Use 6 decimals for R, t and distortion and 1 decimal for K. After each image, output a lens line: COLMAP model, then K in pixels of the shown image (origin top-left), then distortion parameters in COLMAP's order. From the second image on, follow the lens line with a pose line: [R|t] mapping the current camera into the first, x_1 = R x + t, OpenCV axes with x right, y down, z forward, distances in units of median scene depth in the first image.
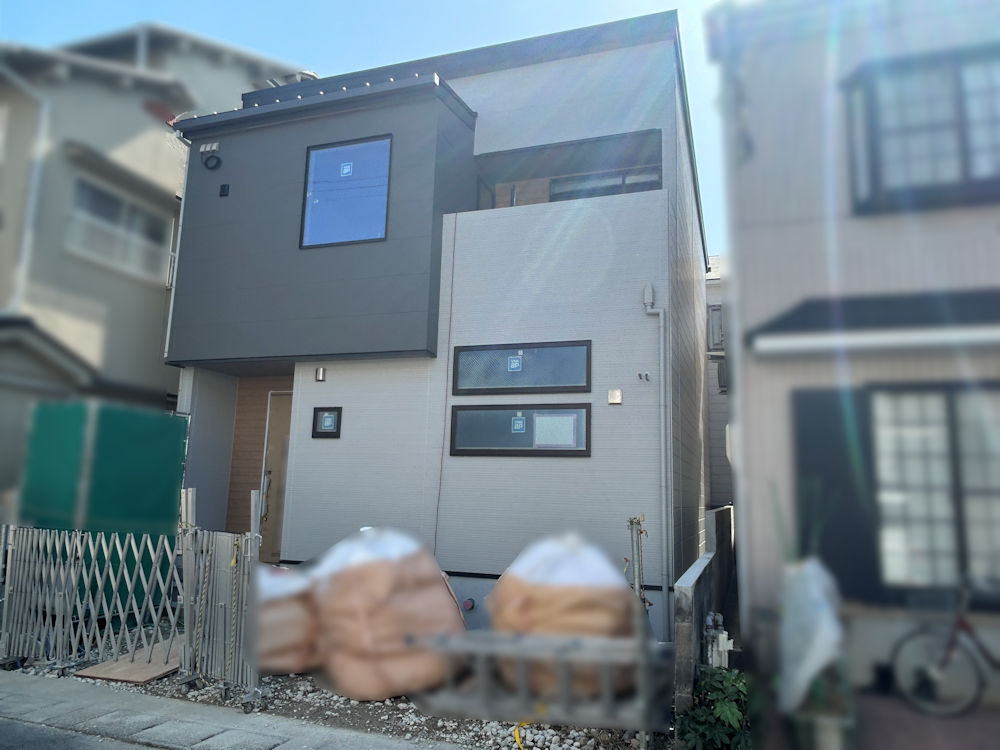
lens RADIAL K [[708.8, 0, 500.2], [0, 708.8, 374.6], [0, 0, 1]] dist [-0.007102, 0.008800]
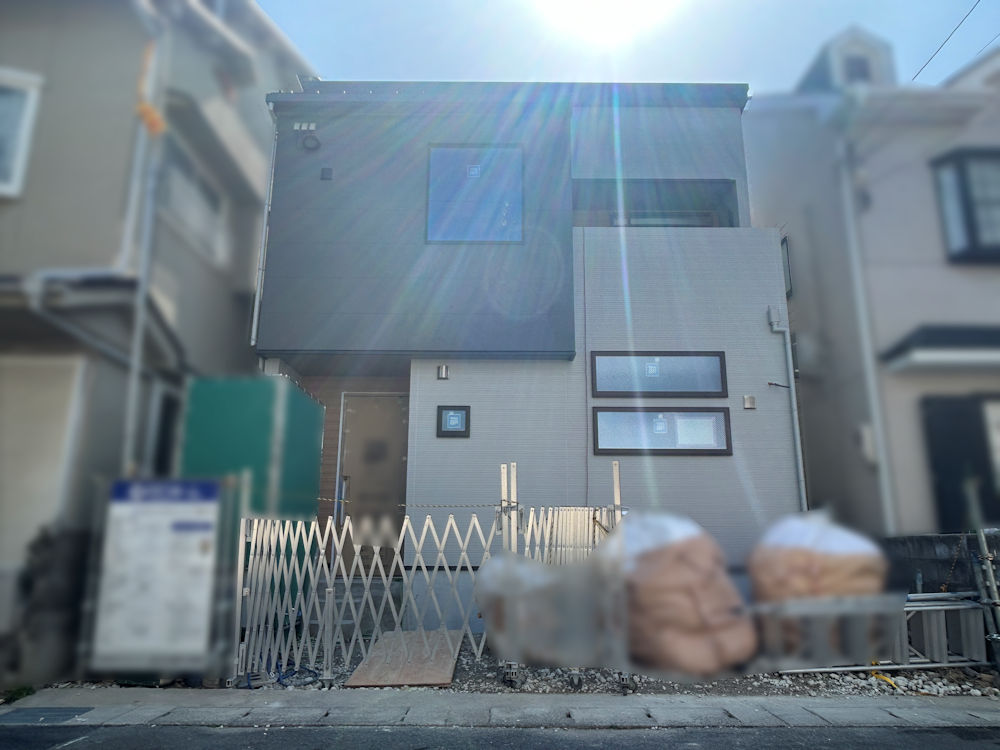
lens RADIAL K [[672.2, 0, 502.7], [0, 672.2, 379.9], [0, 0, 1]] dist [-0.009049, 0.004598]
pose [[0.942833, 0.056591, 0.328426, -0.518642], [-0.034296, 0.996721, -0.073289, 0.081048], [-0.331497, 0.057836, 0.941682, 0.115999]]
